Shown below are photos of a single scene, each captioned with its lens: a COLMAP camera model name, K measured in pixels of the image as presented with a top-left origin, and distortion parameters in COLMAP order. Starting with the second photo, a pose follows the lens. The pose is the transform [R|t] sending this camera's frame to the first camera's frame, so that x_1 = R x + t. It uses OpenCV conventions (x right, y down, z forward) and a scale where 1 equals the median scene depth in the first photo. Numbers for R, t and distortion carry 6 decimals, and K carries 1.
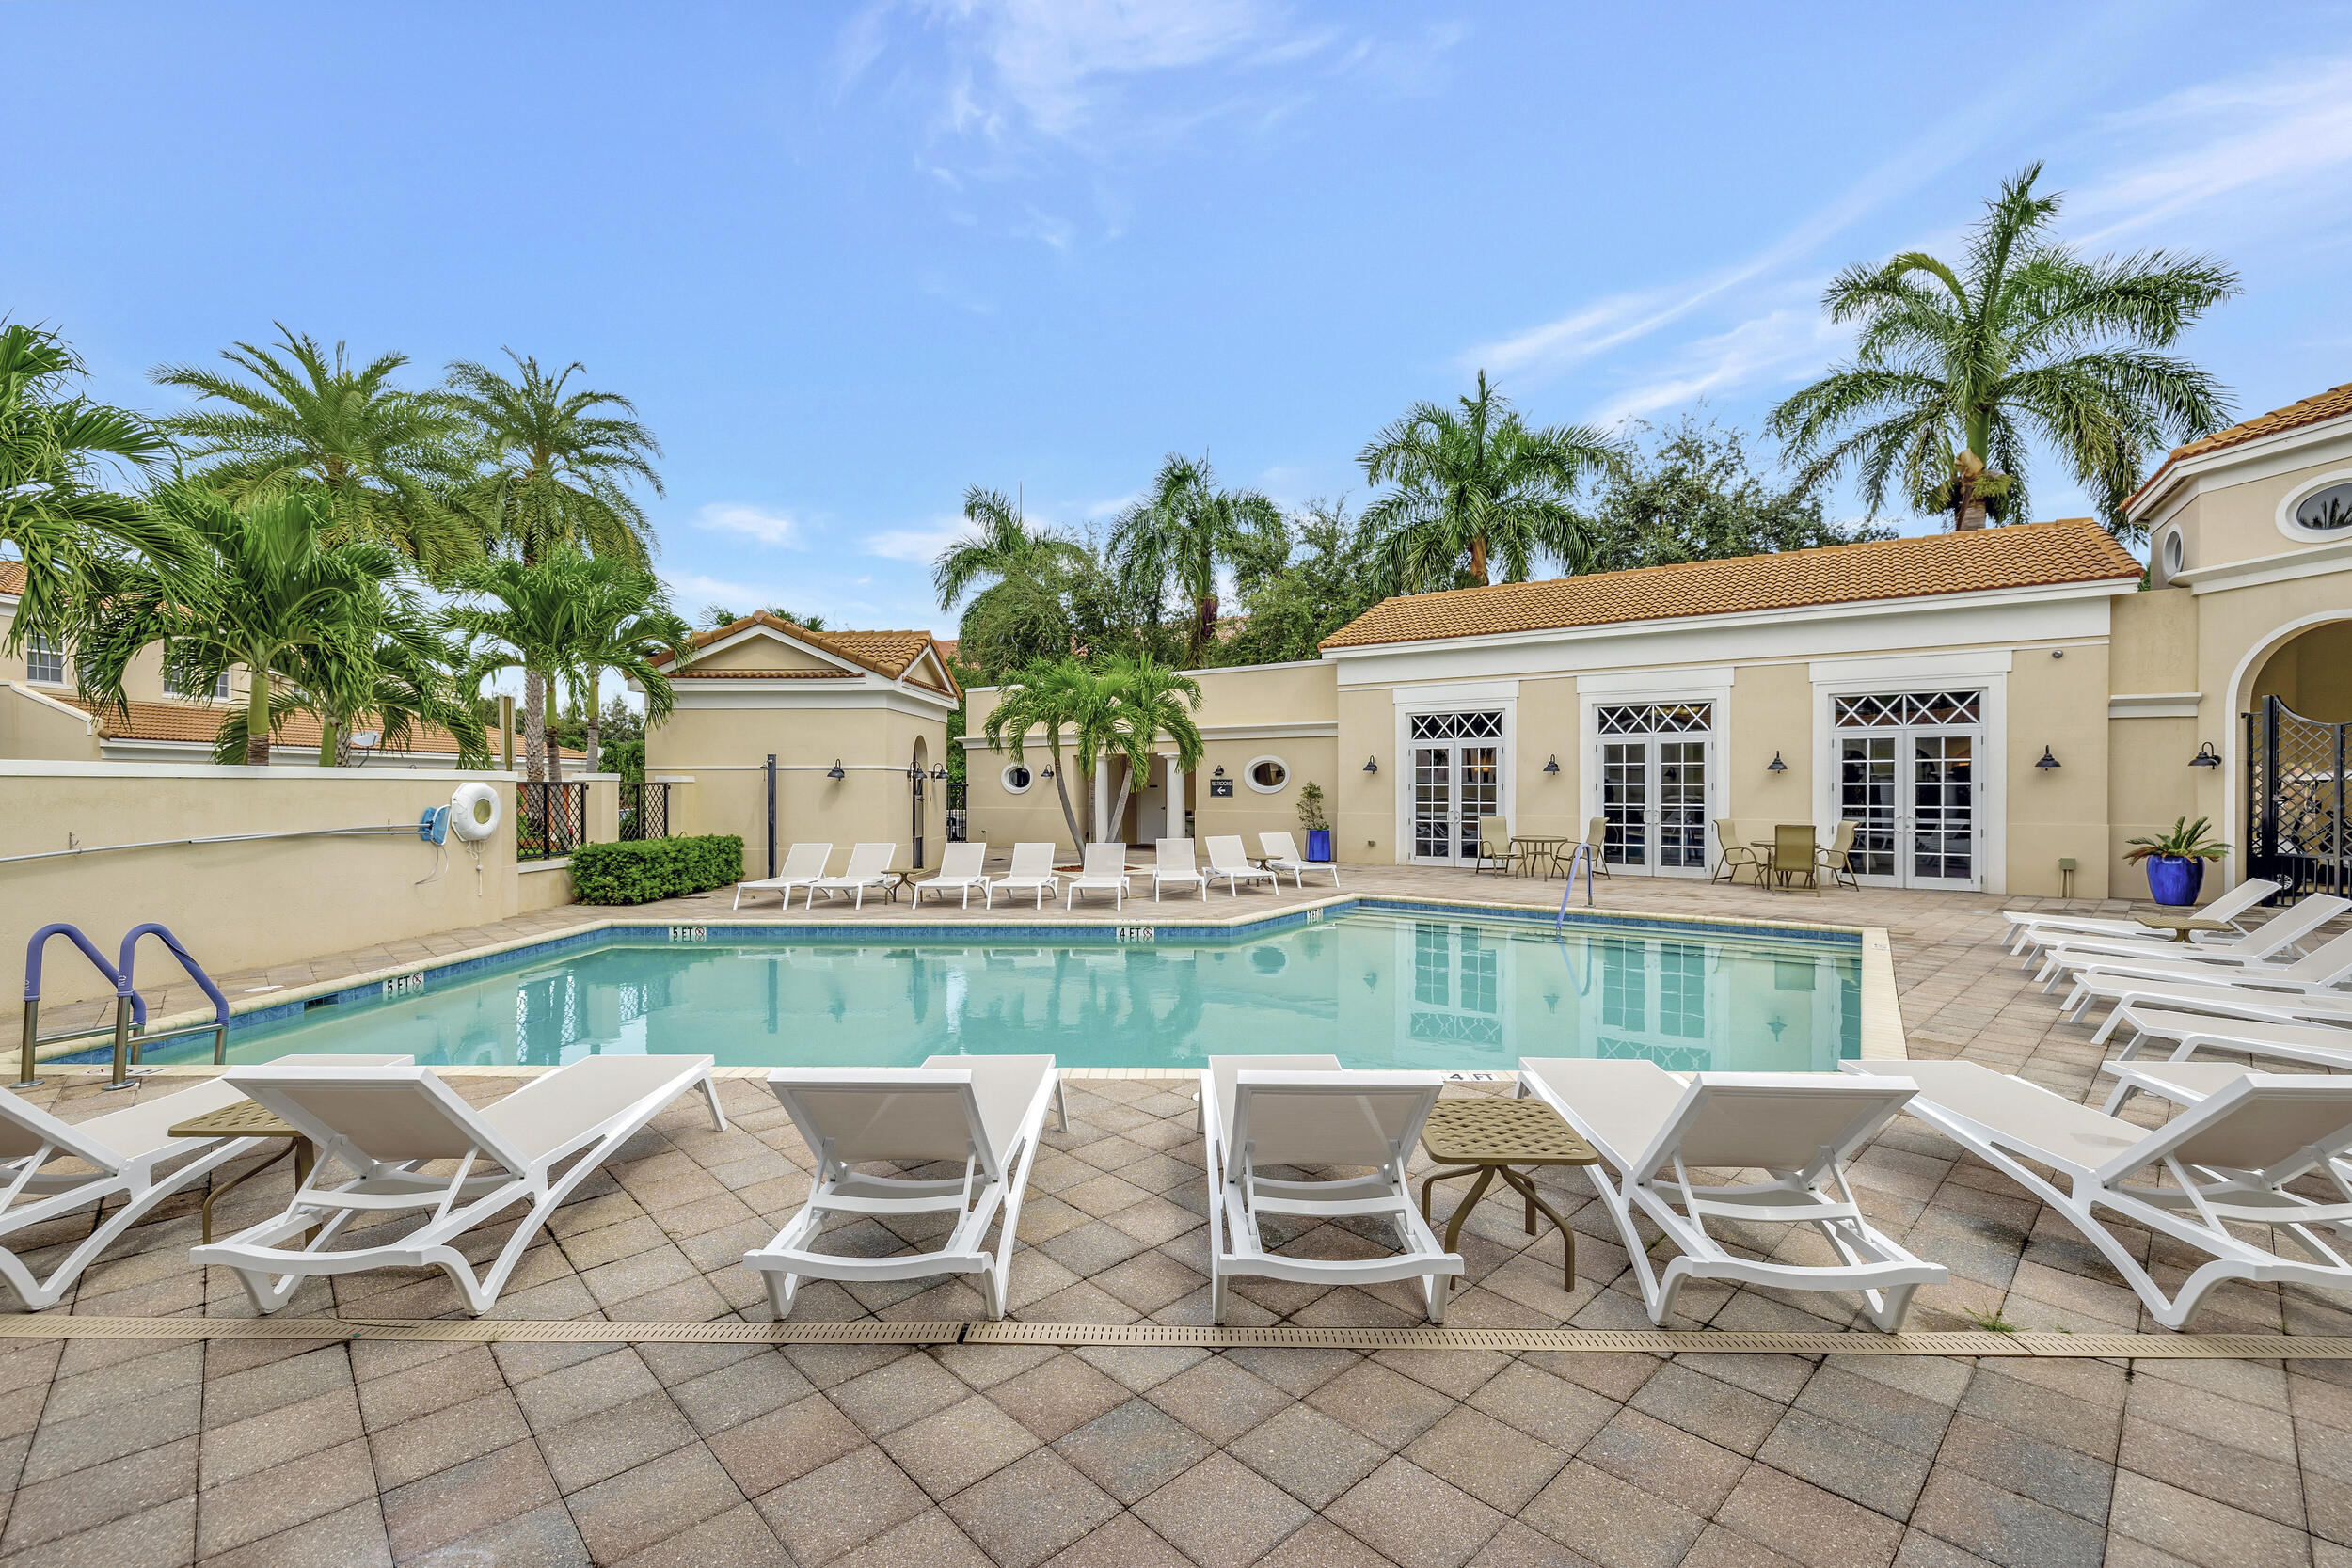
lens RADIAL K [[986.4, 0, 1179.1], [0, 986.4, 788.9], [0, 0, 1]] dist [0.000776, 0.000137]
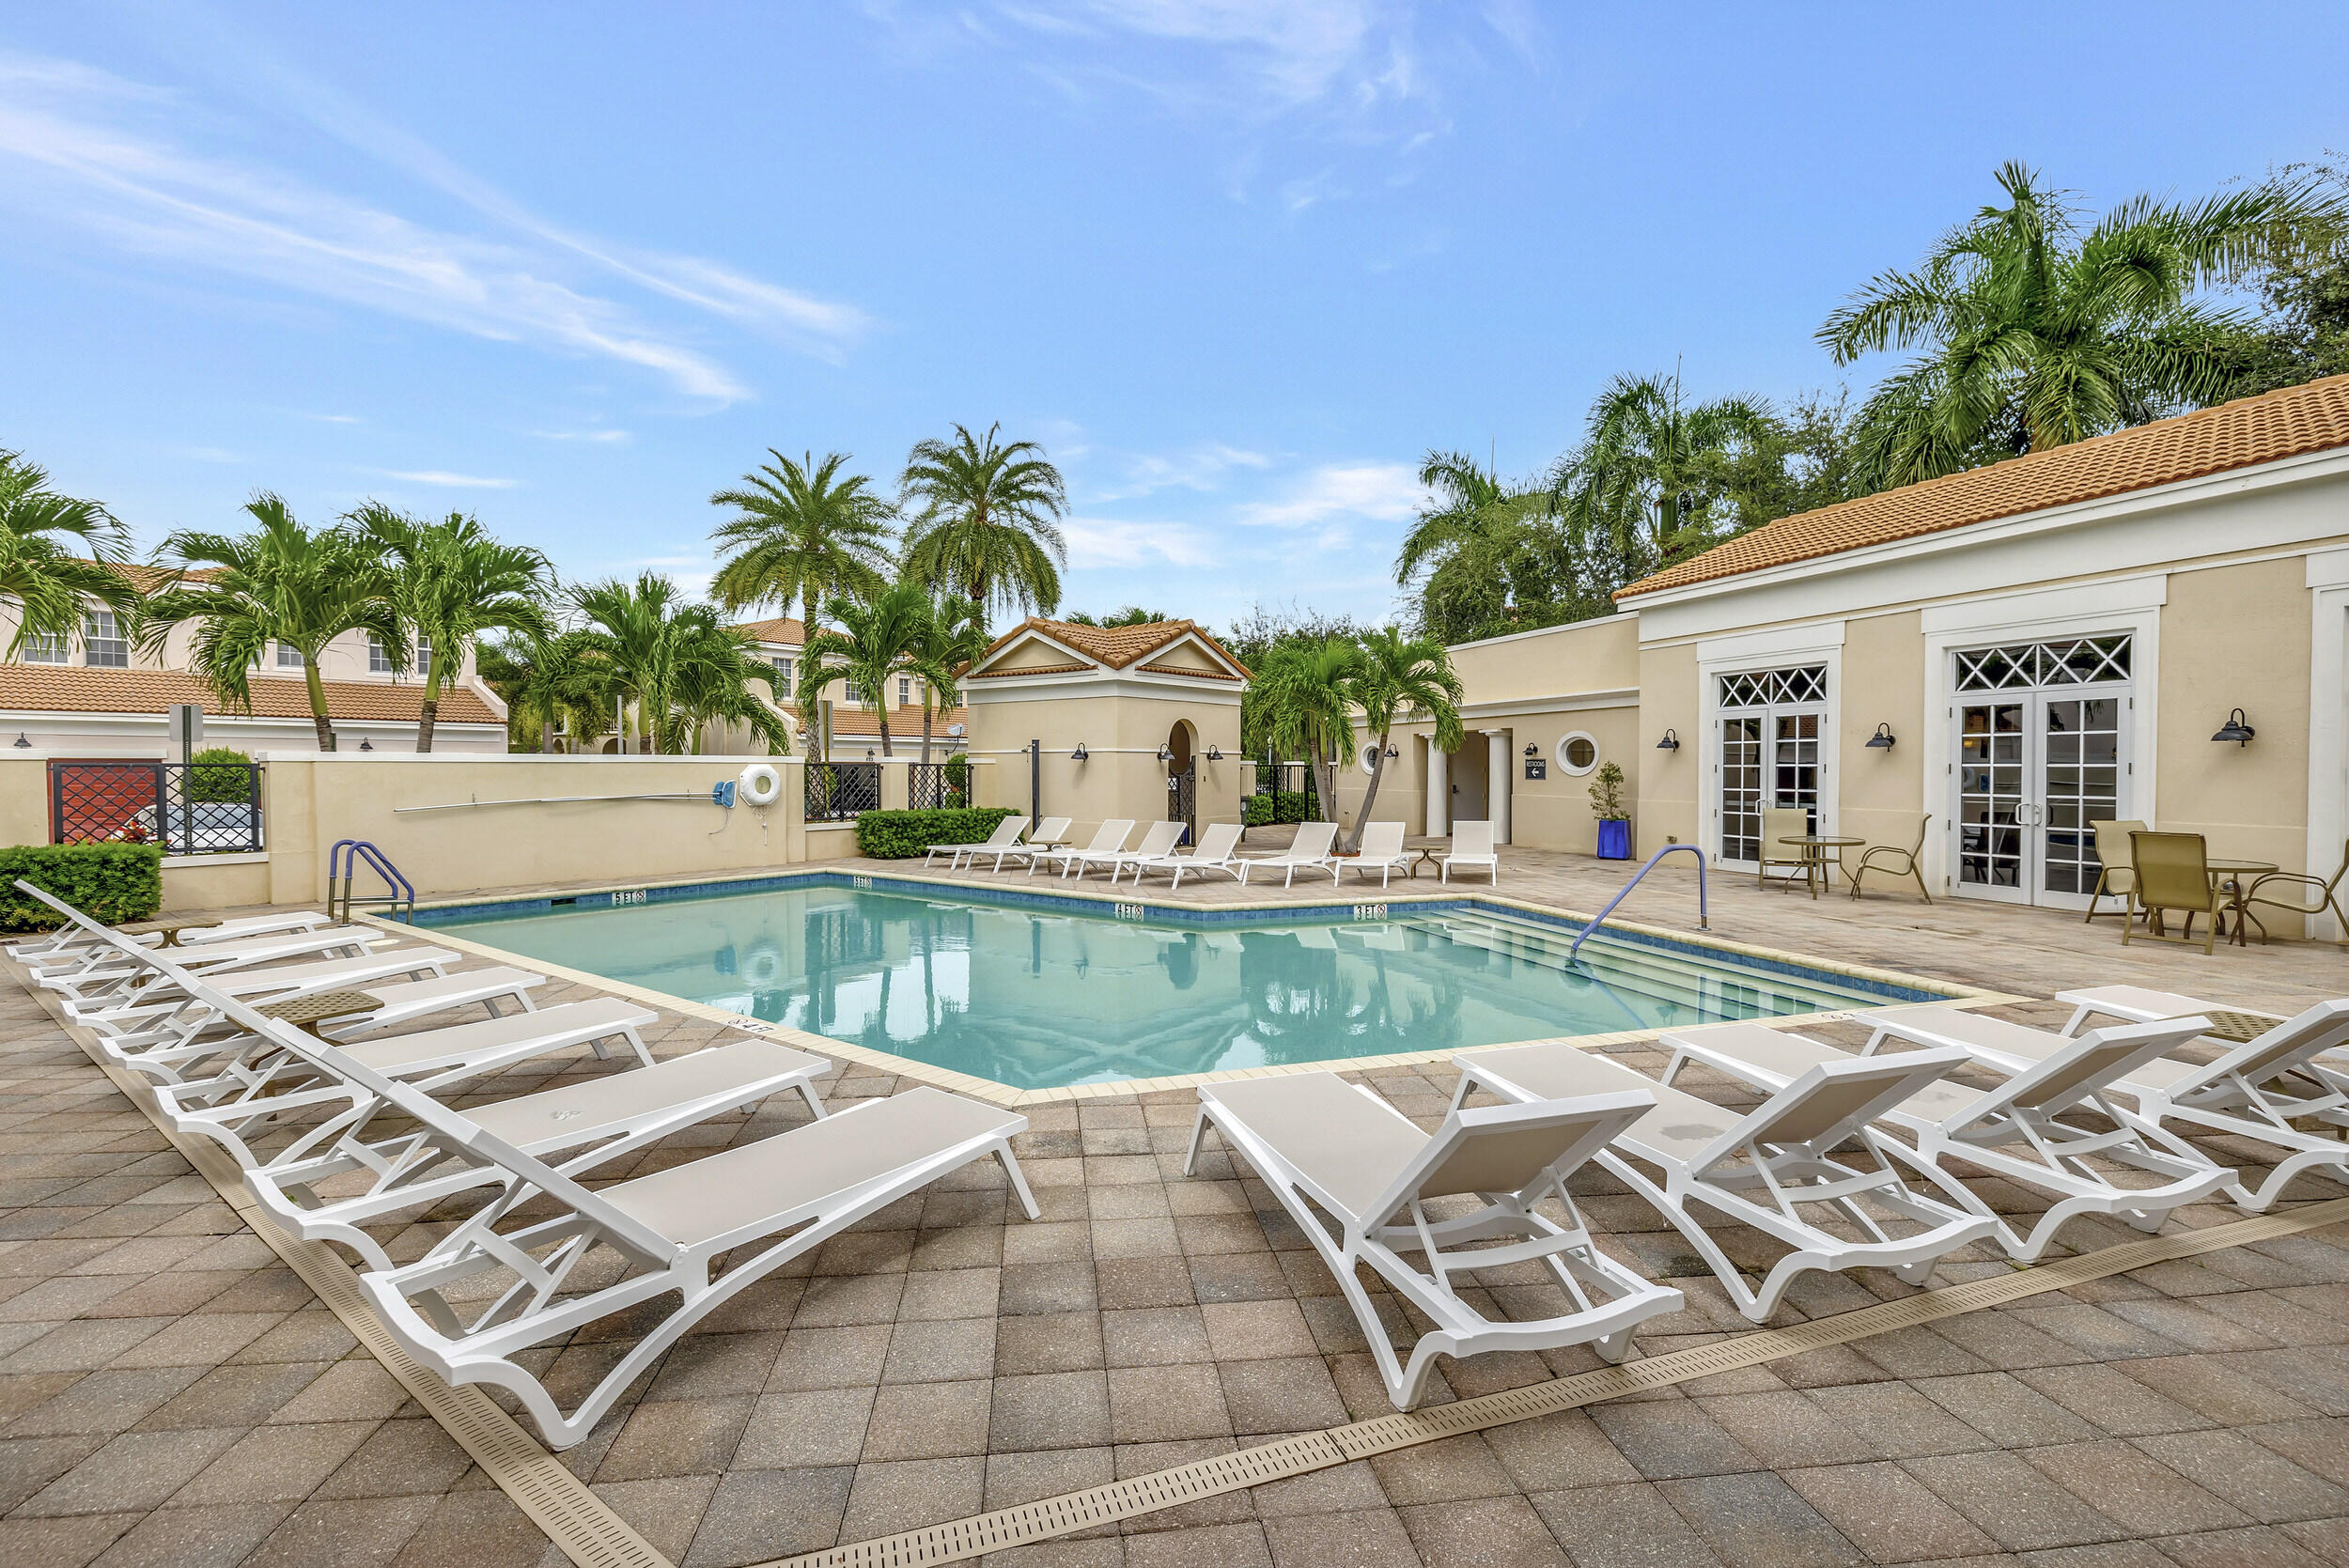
lens RADIAL K [[1036.1, 0, 1176.2], [0, 1036.1, 787.8], [0, 0, 1]] dist [0.000417, -0.000550]
pose [[0.804443, 0.012524, -0.593898, 0.389705], [-0.001759, 0.999824, 0.018702, -0.001213], [0.594028, -0.014000, 0.804323, 0.096166]]
